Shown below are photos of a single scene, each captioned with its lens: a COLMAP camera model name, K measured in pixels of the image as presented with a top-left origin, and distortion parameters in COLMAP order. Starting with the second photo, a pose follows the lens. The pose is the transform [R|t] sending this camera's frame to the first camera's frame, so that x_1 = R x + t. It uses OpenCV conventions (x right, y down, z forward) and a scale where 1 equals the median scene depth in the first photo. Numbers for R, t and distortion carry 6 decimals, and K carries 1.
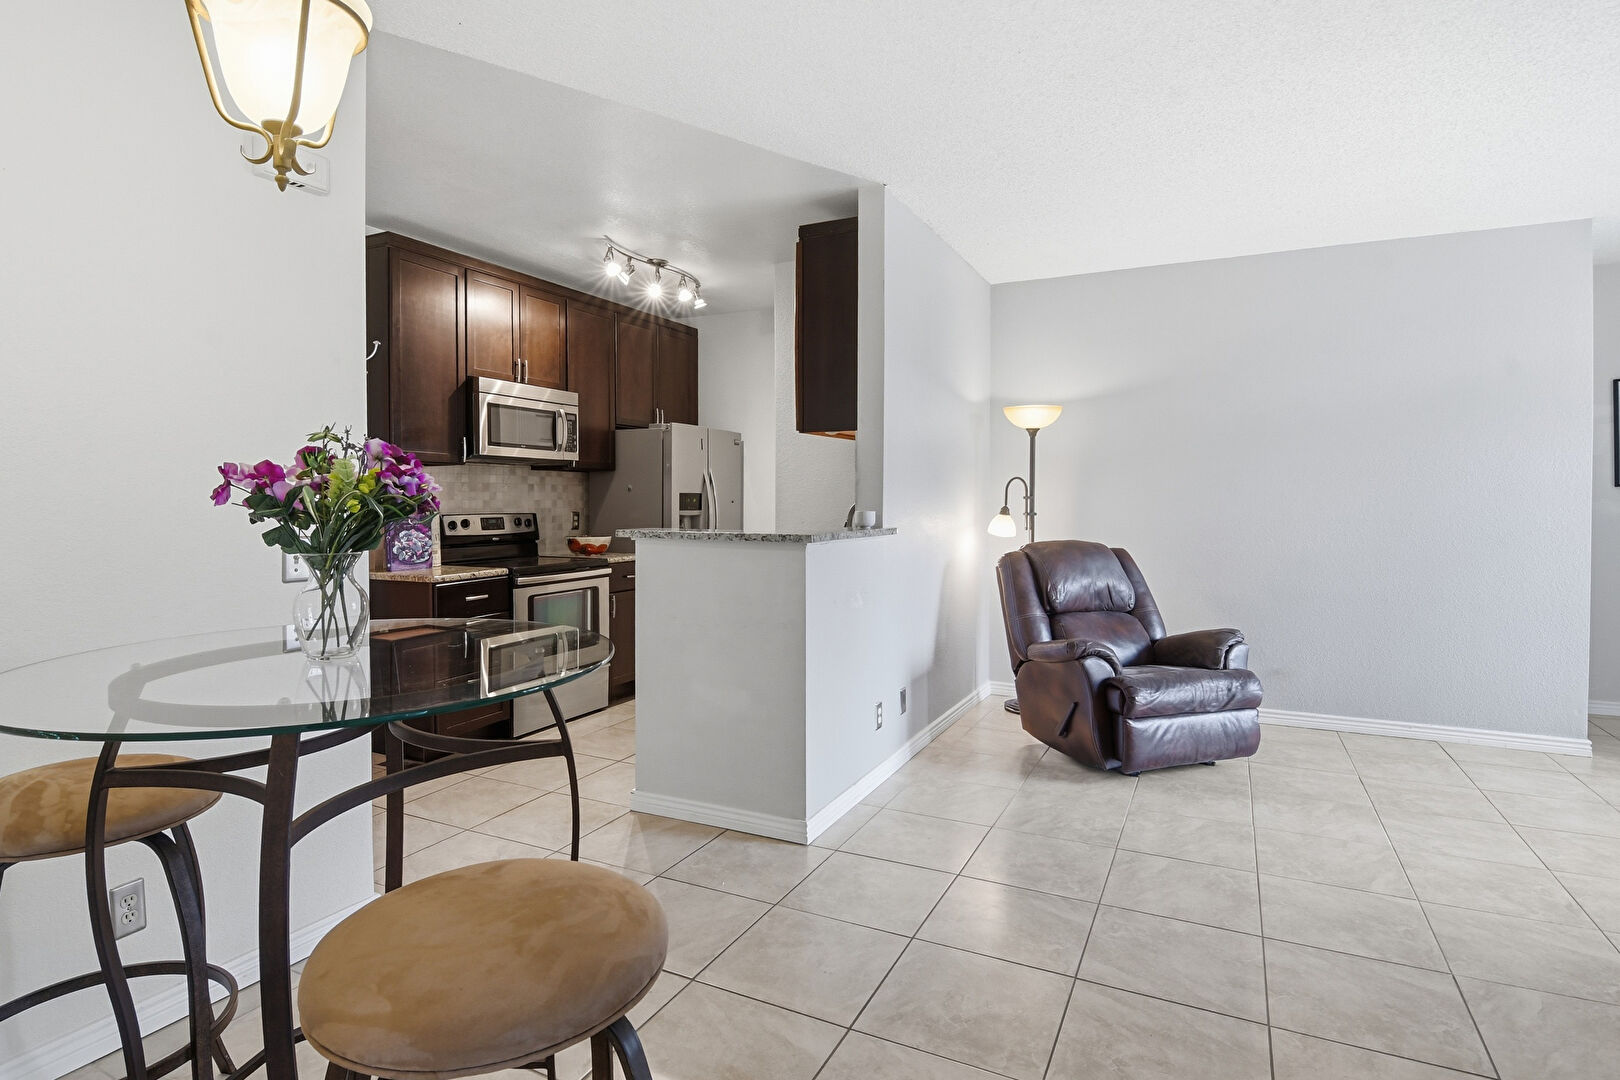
lens RADIAL K [[829.7, 0, 808.1], [0, 829.7, 503.7], [0, 0, 1]] dist [-0.022850, -0.000919]
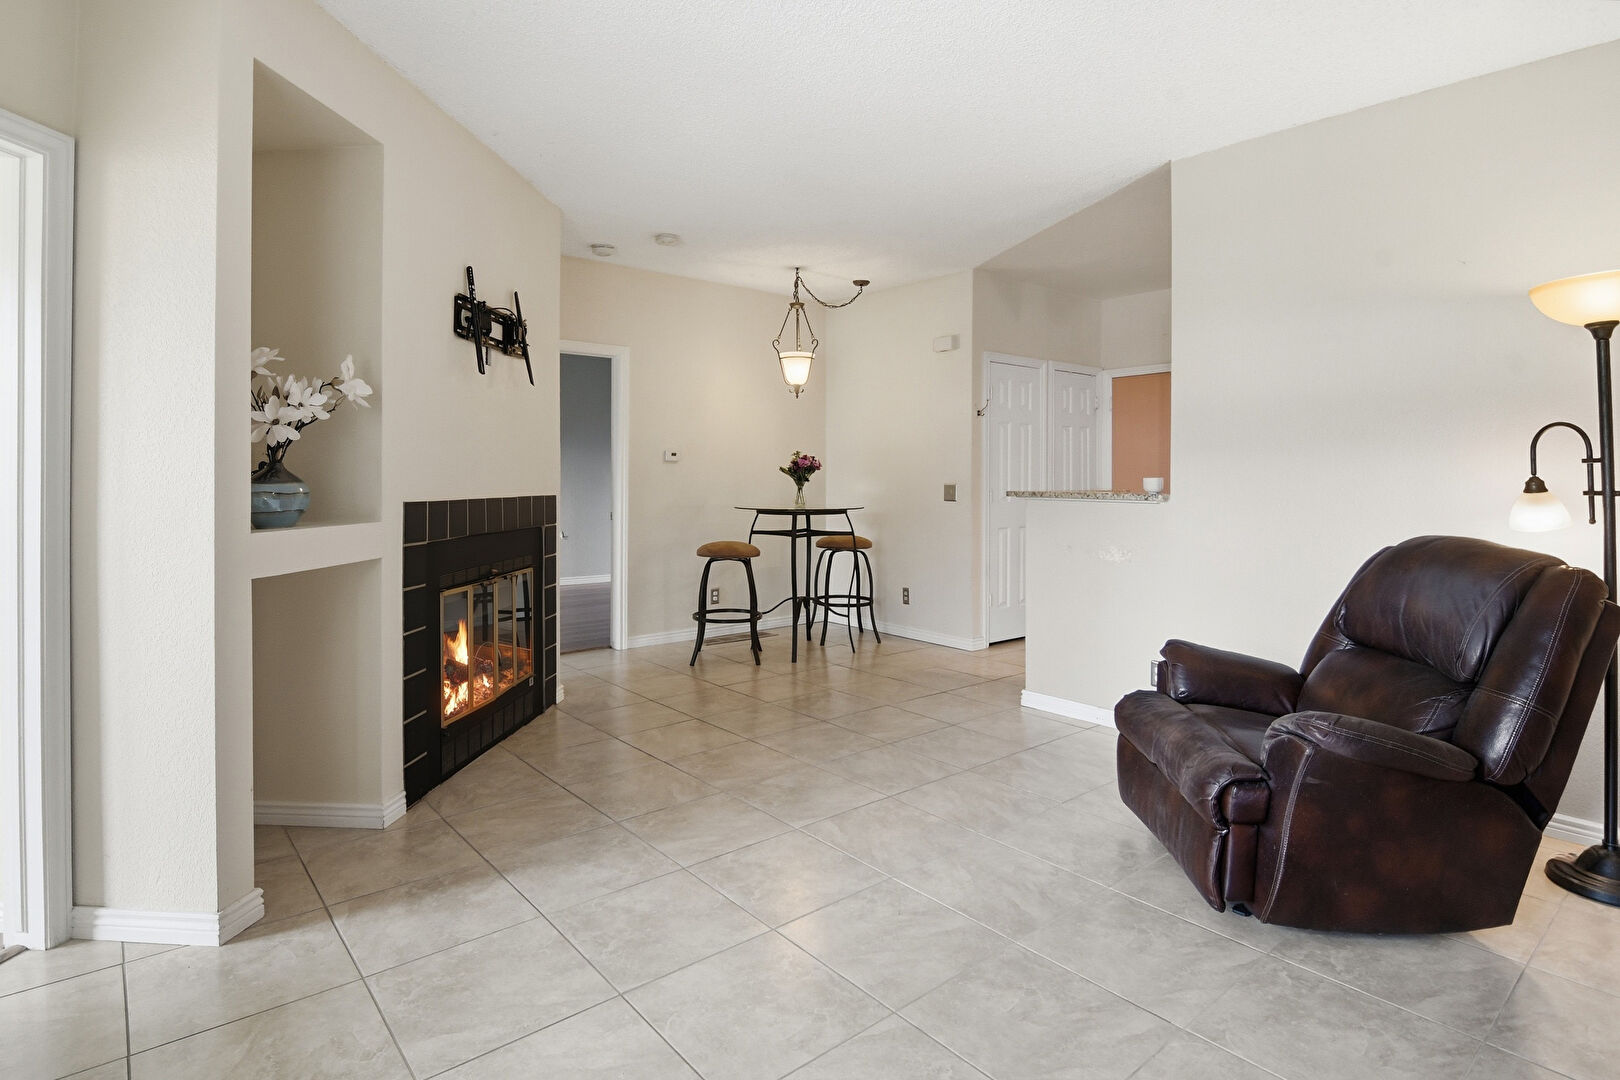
lens RADIAL K [[849.2, 0, 808.1], [0, 849.2, 475.7], [0, 0, 1]] dist [-0.000503, -0.000112]
pose [[-0.390599, 0.002973, -0.920556, 1.482825], [-0.007400, 0.999952, 0.006369, 0.003132], [0.920531, 0.009299, -0.390558, 1.201649]]
